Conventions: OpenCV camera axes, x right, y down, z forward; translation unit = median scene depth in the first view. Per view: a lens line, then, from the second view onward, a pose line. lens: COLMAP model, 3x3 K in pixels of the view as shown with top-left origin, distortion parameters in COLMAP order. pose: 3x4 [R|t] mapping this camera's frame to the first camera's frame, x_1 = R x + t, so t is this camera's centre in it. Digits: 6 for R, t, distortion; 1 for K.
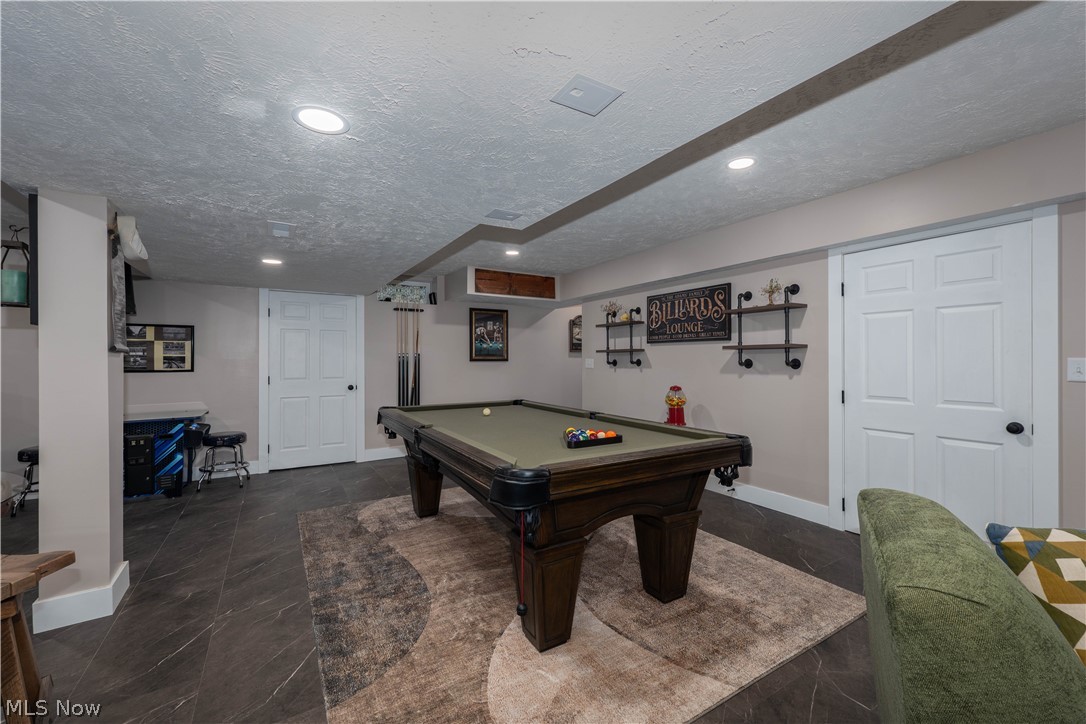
lens RADIAL K [[446.5, 0, 545.2], [0, 446.5, 354.0], [0, 0, 1]] dist [0.001502, -0.000018]
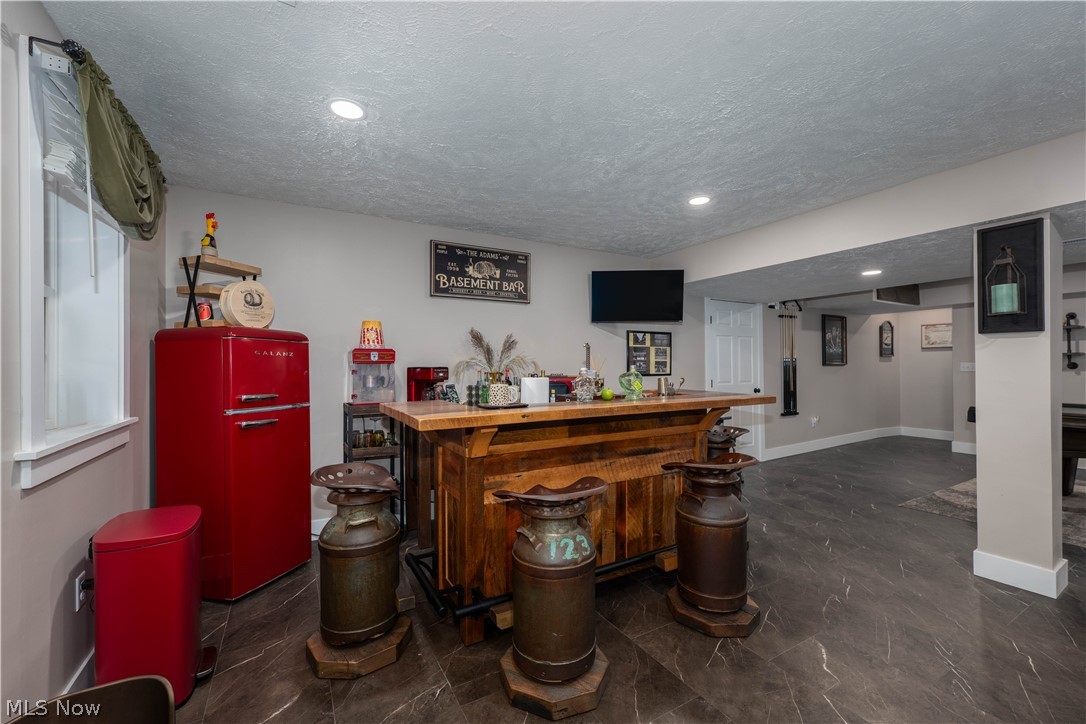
lens RADIAL K [[446.5, 0, 542.0], [0, 446.5, 367.8], [0, 0, 1]] dist [0.001502, -0.000018]
pose [[0.999405, -0.004209, -0.034245, -1.066913], [0.004699, 0.999888, 0.014239, 0.004592], [0.034181, -0.014391, 0.999312, -0.084509]]
